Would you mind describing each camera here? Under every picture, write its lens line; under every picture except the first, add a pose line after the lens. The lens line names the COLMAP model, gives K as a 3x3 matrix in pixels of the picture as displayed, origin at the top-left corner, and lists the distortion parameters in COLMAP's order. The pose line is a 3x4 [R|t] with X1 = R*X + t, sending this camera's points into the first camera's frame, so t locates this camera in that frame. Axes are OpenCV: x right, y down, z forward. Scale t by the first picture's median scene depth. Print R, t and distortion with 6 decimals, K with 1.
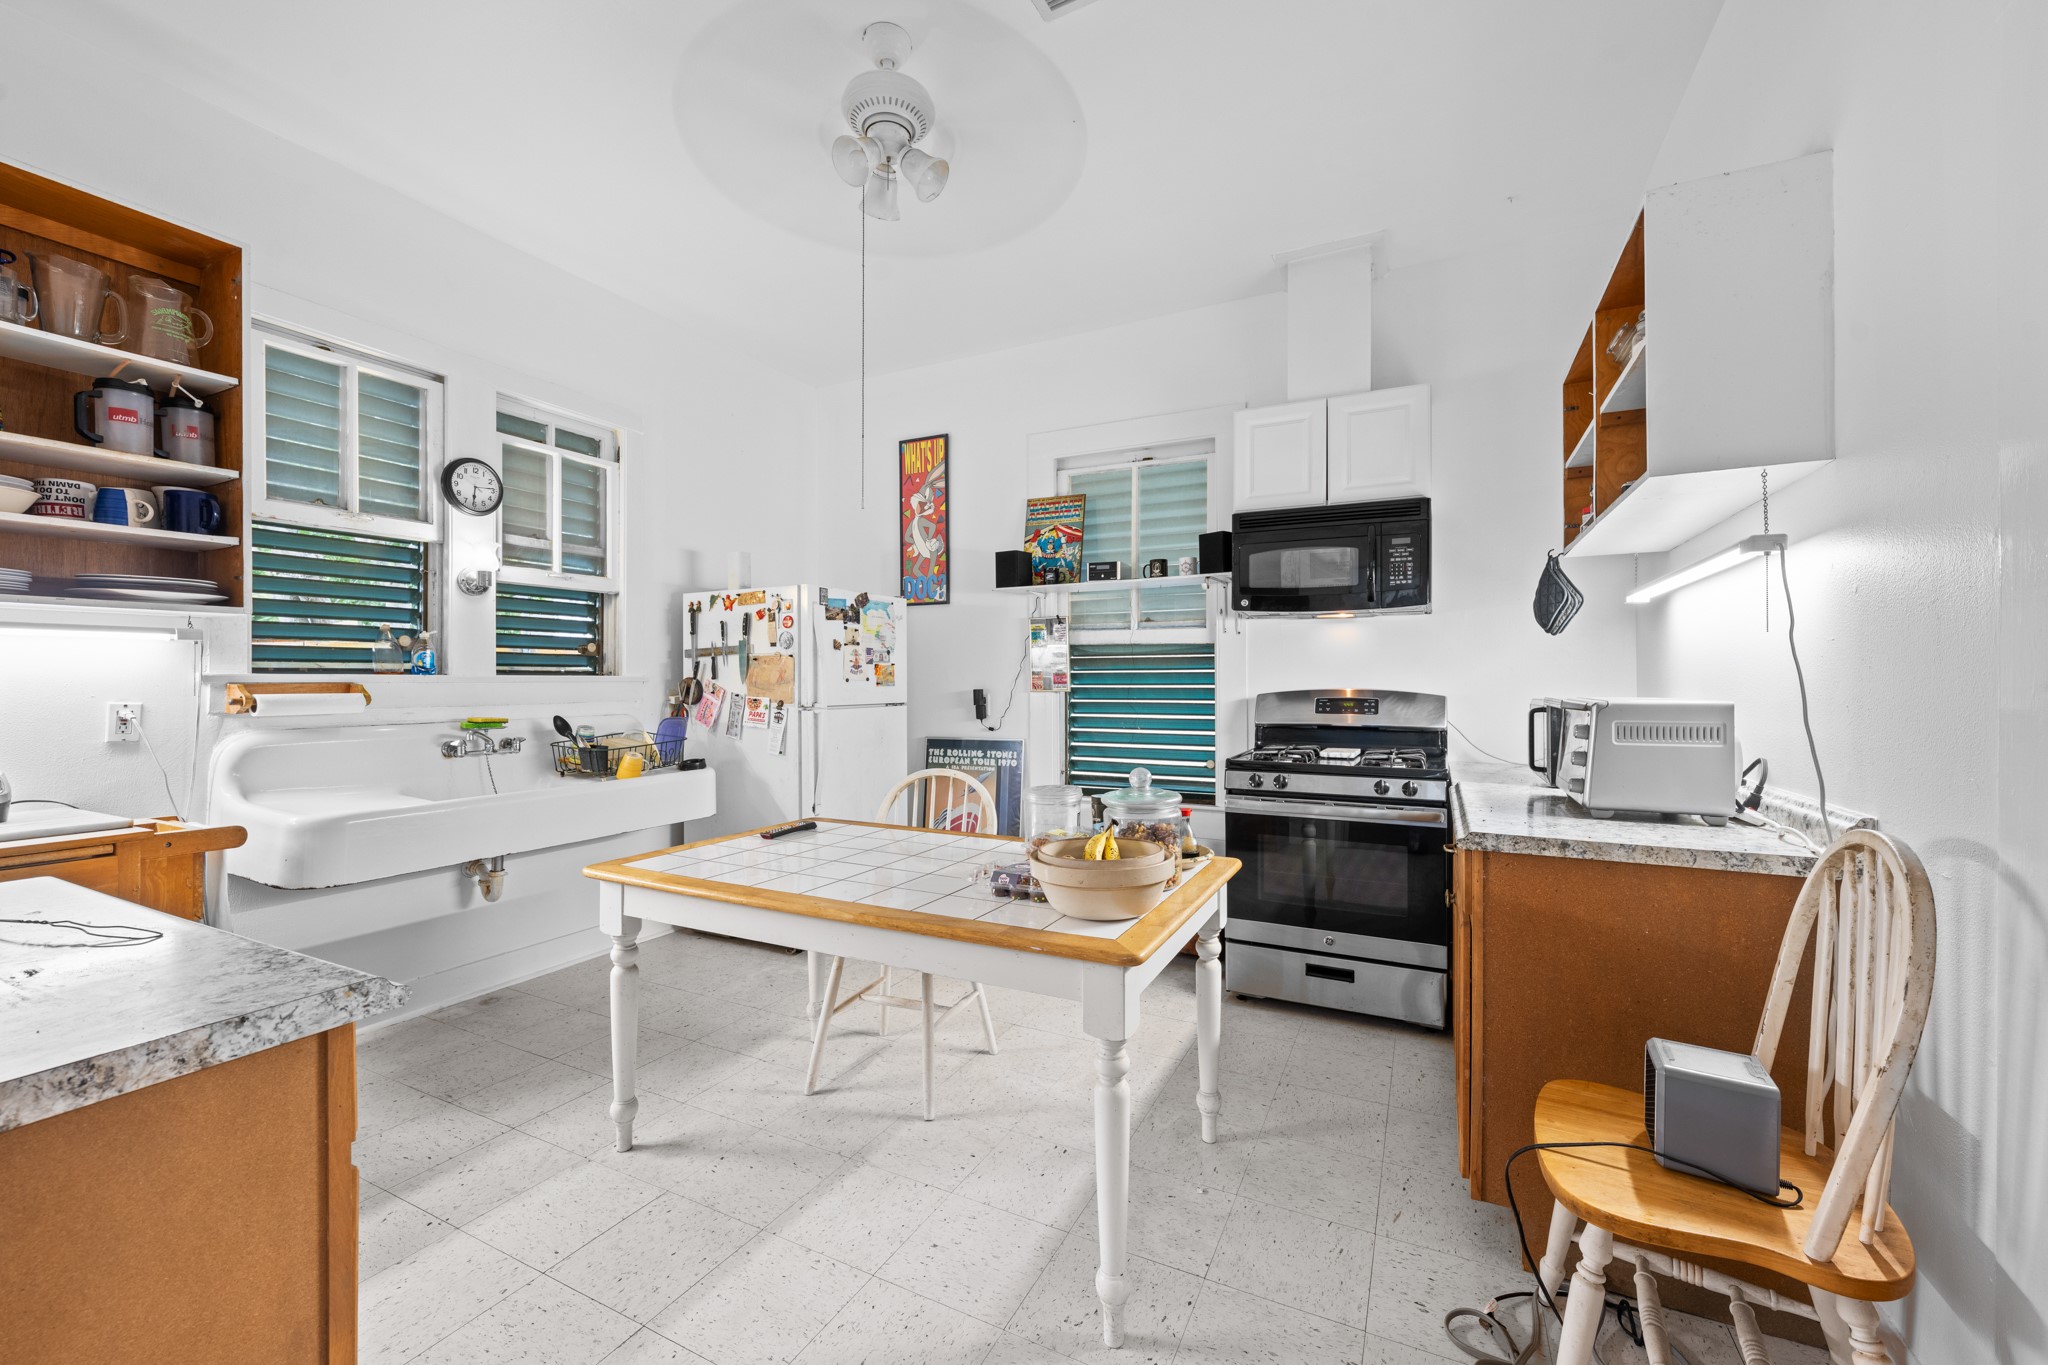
lens RADIAL K [[820.9, 0, 1026.8], [0, 820.9, 670.2], [0, 0, 1]] dist [-0.002843, -0.000263]
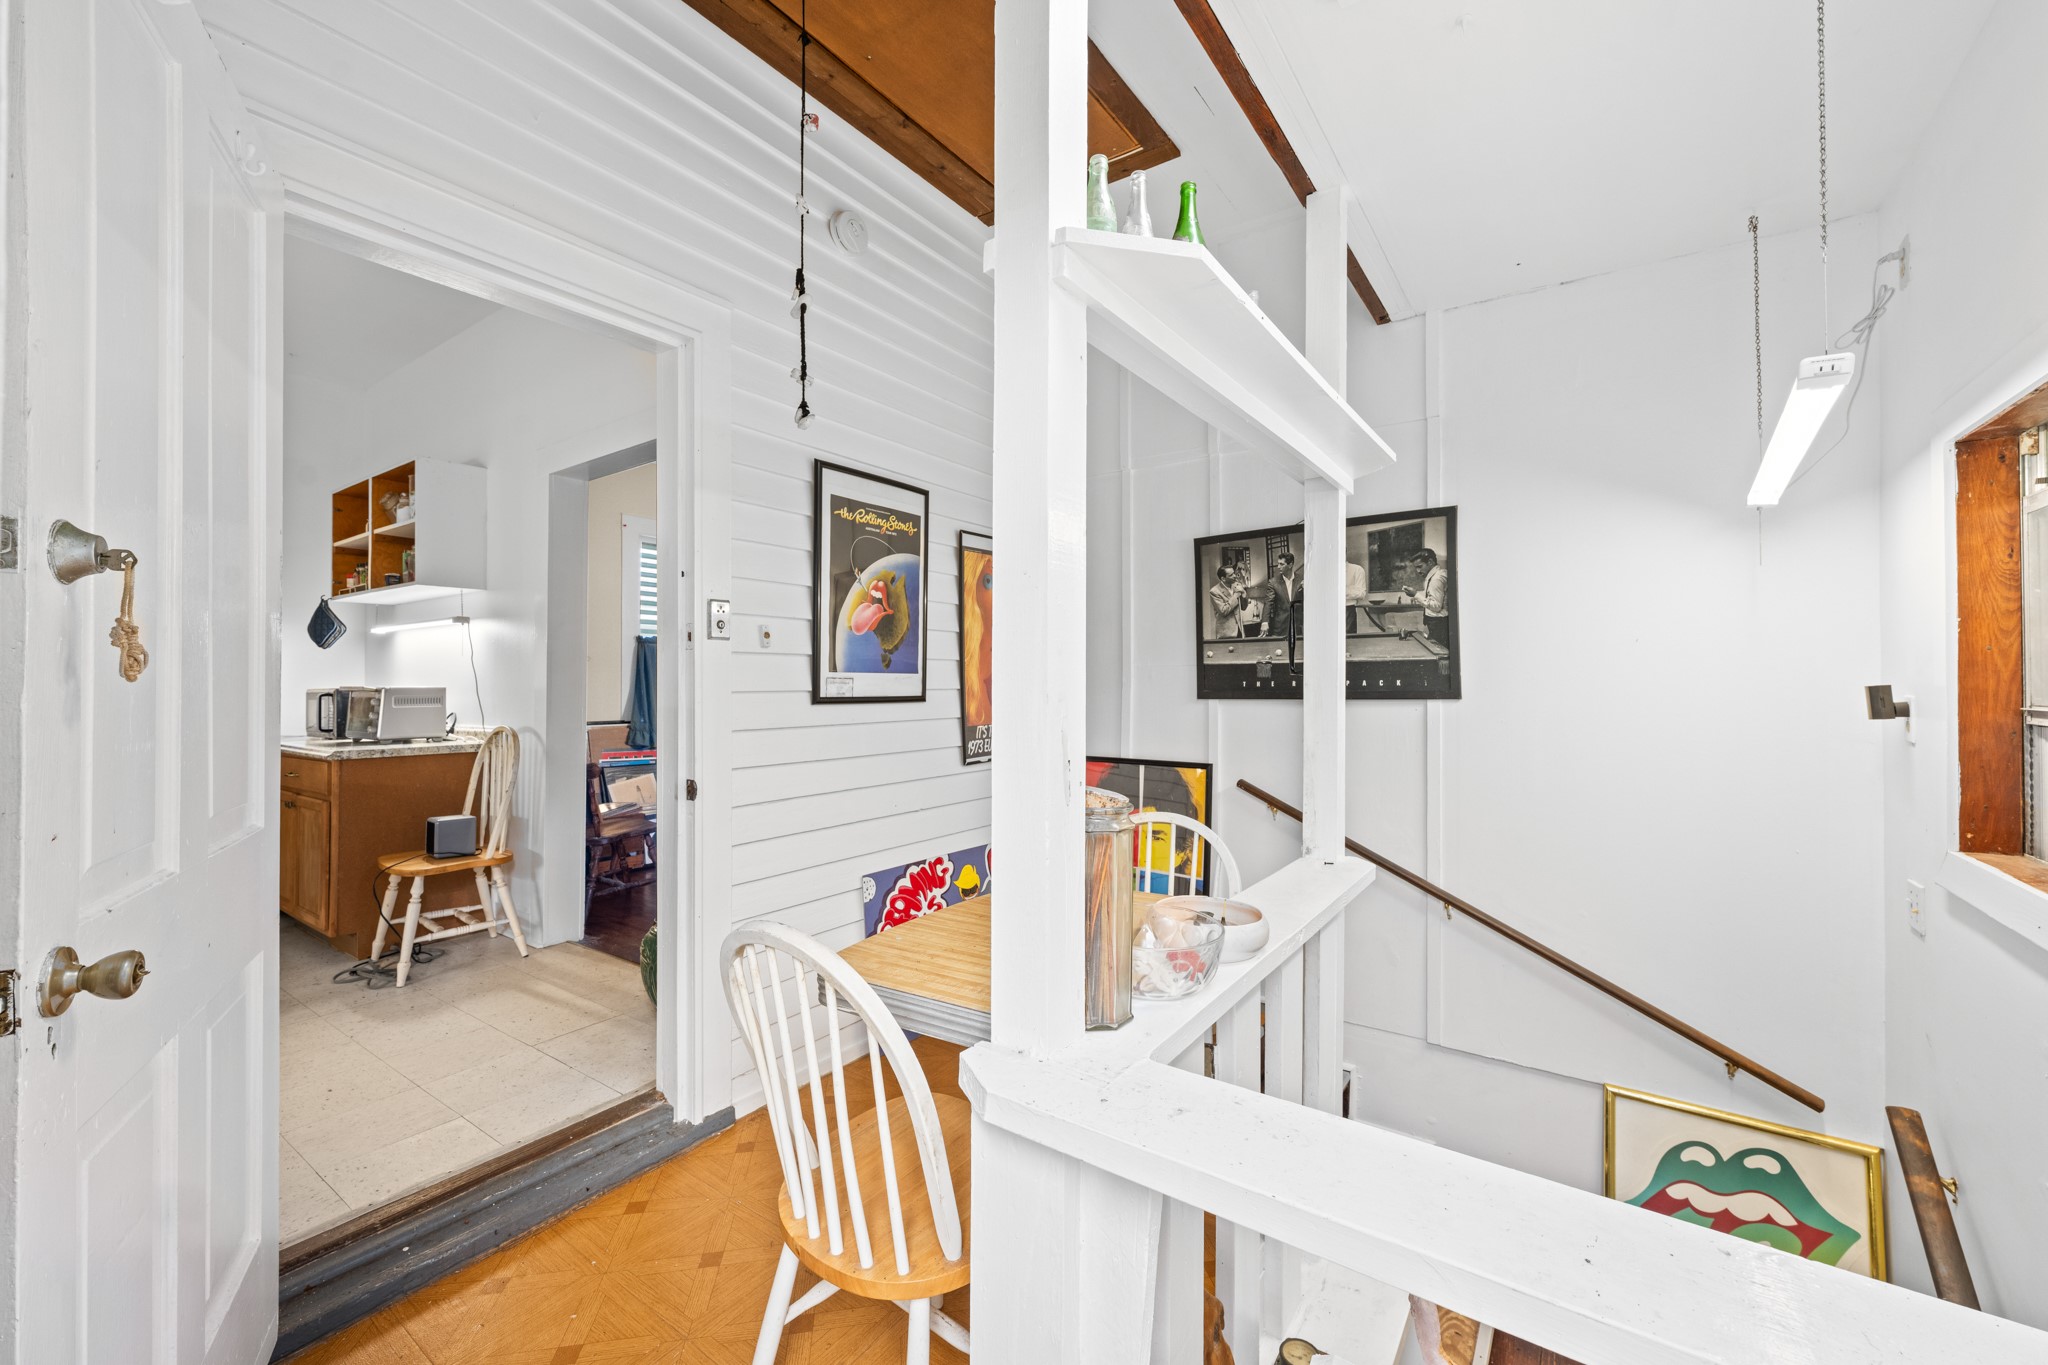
lens RADIAL K [[820.9, 0, 1030.4], [0, 820.9, 676.8], [0, 0, 1]] dist [-0.002843, -0.000263]
pose [[0.152472, 0.008975, 0.988267, -1.153669], [-0.008299, 0.999935, -0.007800, 0.017345], [-0.988273, -0.007013, 0.152537, -0.962074]]
